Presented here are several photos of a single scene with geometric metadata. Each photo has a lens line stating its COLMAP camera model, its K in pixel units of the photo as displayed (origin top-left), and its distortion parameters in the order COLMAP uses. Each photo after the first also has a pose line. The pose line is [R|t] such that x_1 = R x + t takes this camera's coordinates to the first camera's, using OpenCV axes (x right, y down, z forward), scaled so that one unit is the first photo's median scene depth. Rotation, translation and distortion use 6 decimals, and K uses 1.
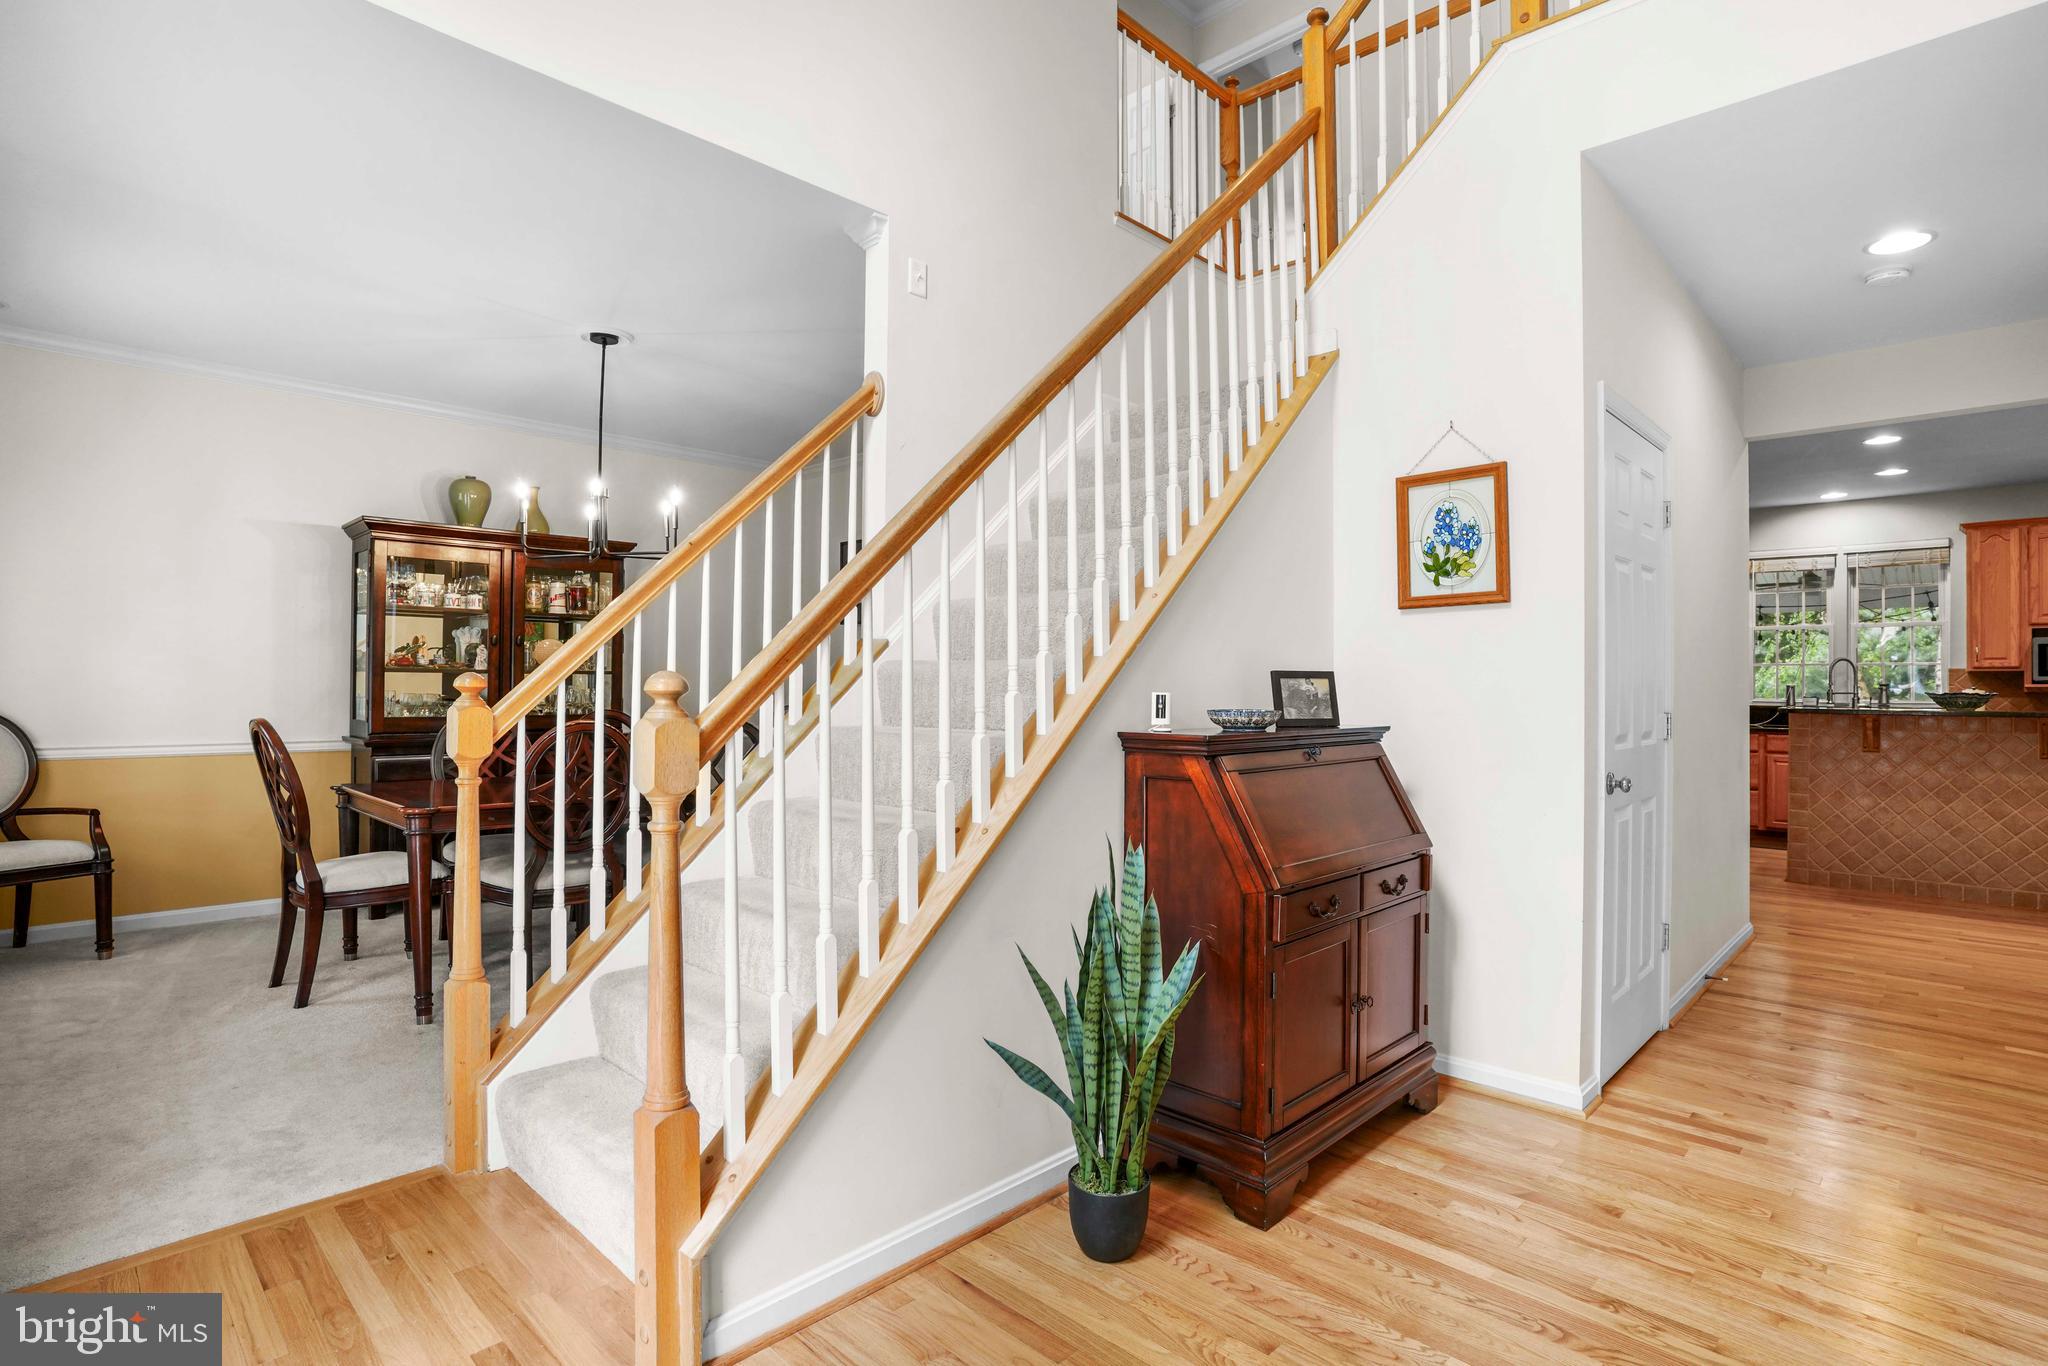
lens RADIAL K [[1024.9, 0, 1071.6], [0, 1024.9, 676.0], [0, 0, 1]] dist [-0.066526, 0.028615]
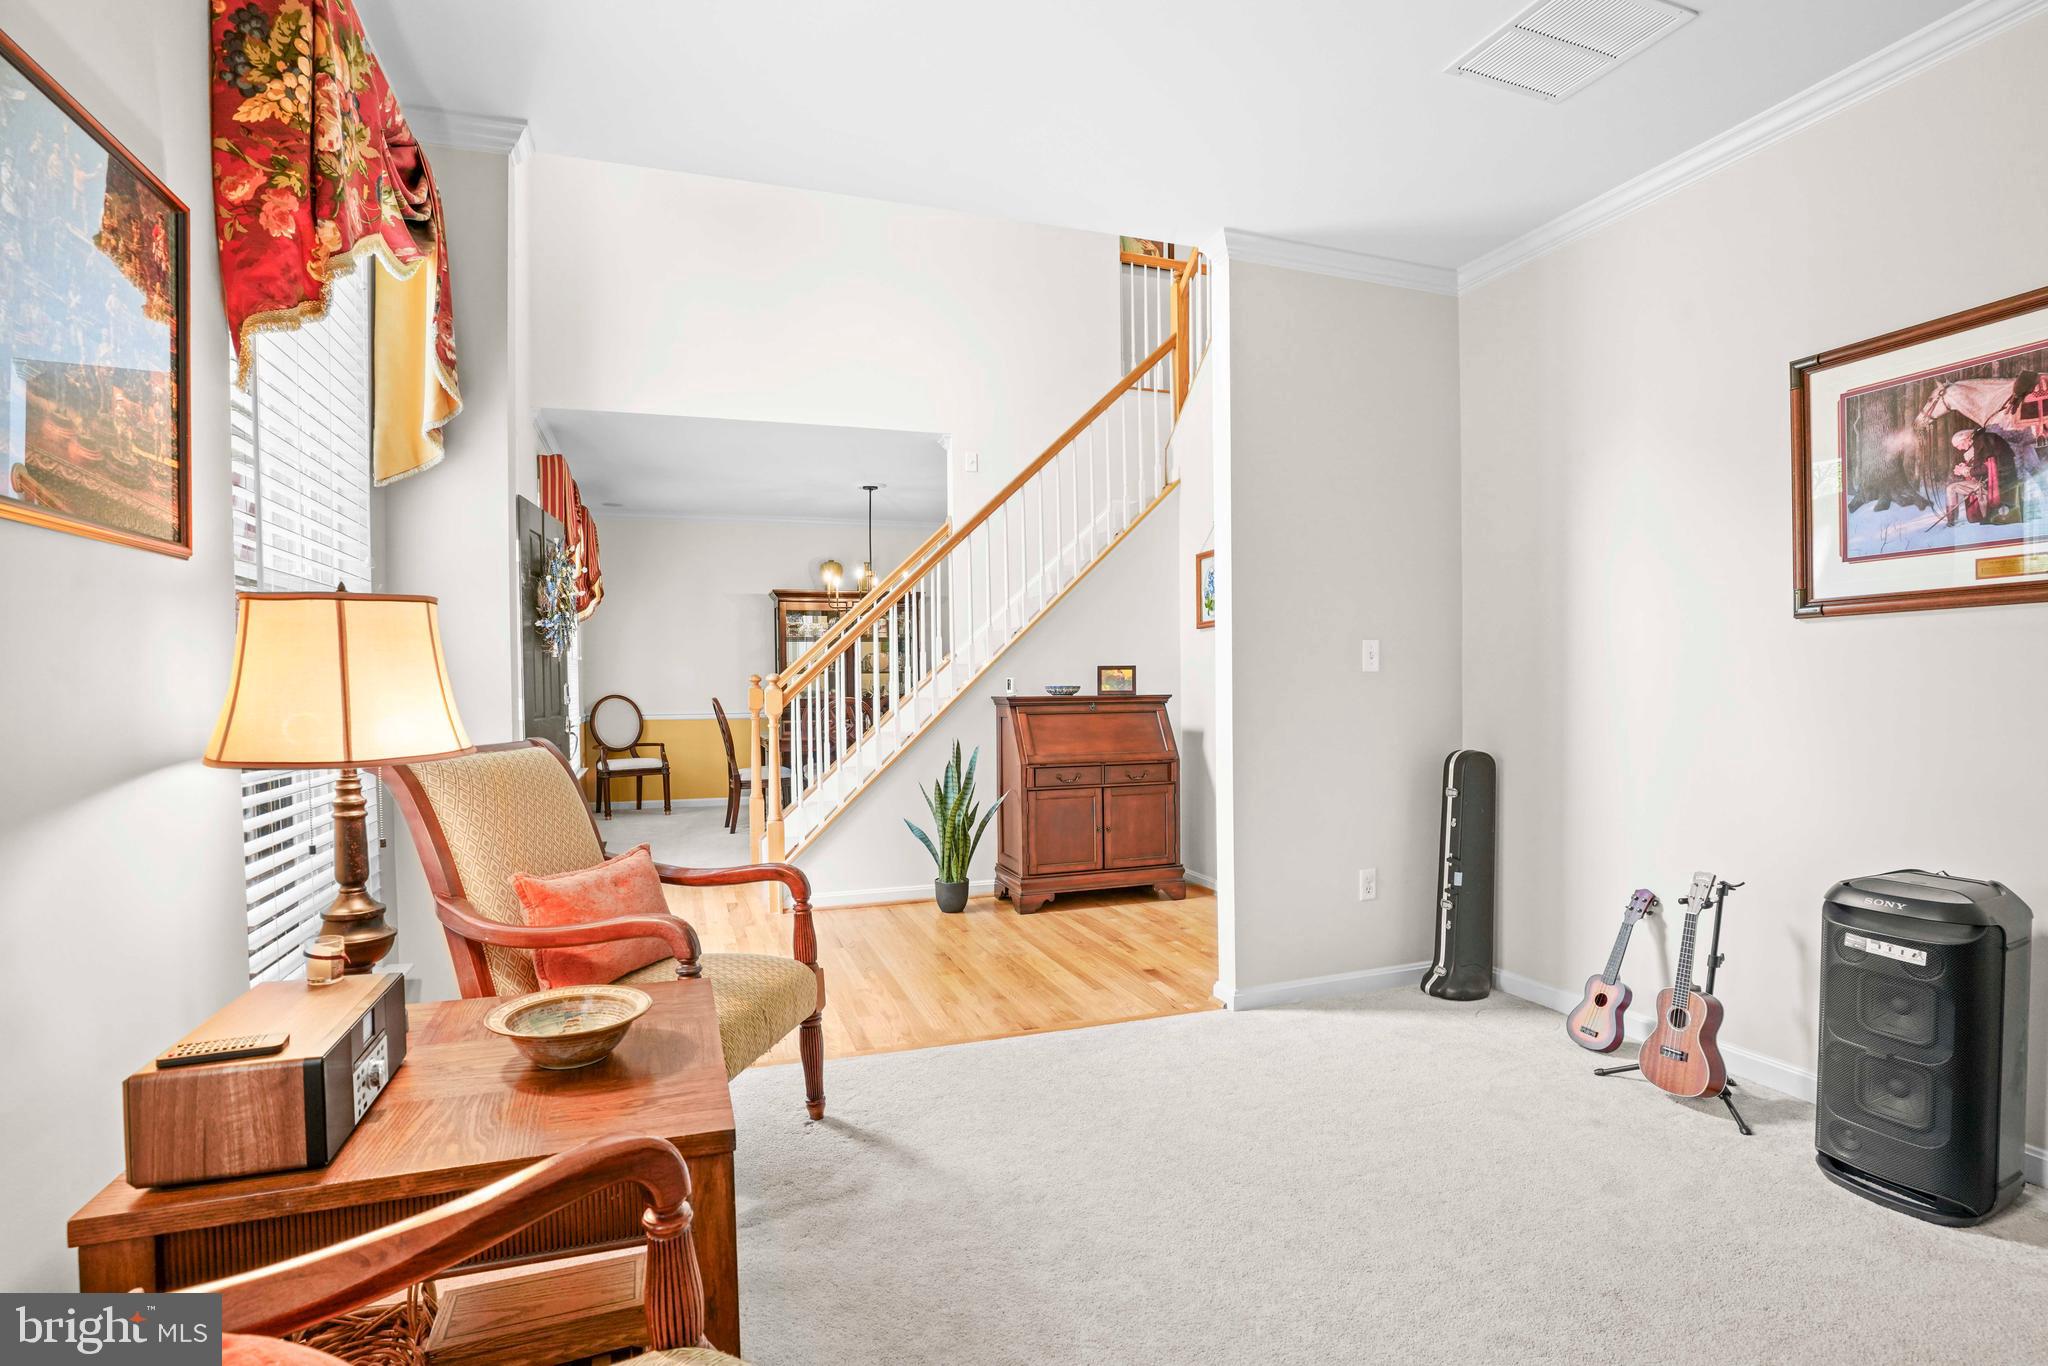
lens RADIAL K [[1024.9, 0, 1030.3], [0, 1024.9, 682.9], [0, 0, 1]] dist [-0.066526, 0.028615]
pose [[0.890564, -0.013227, -0.454666, 0.726009], [0.018643, 0.999799, 0.007432, 0.007495], [0.454476, -0.015095, 0.890631, -0.592928]]
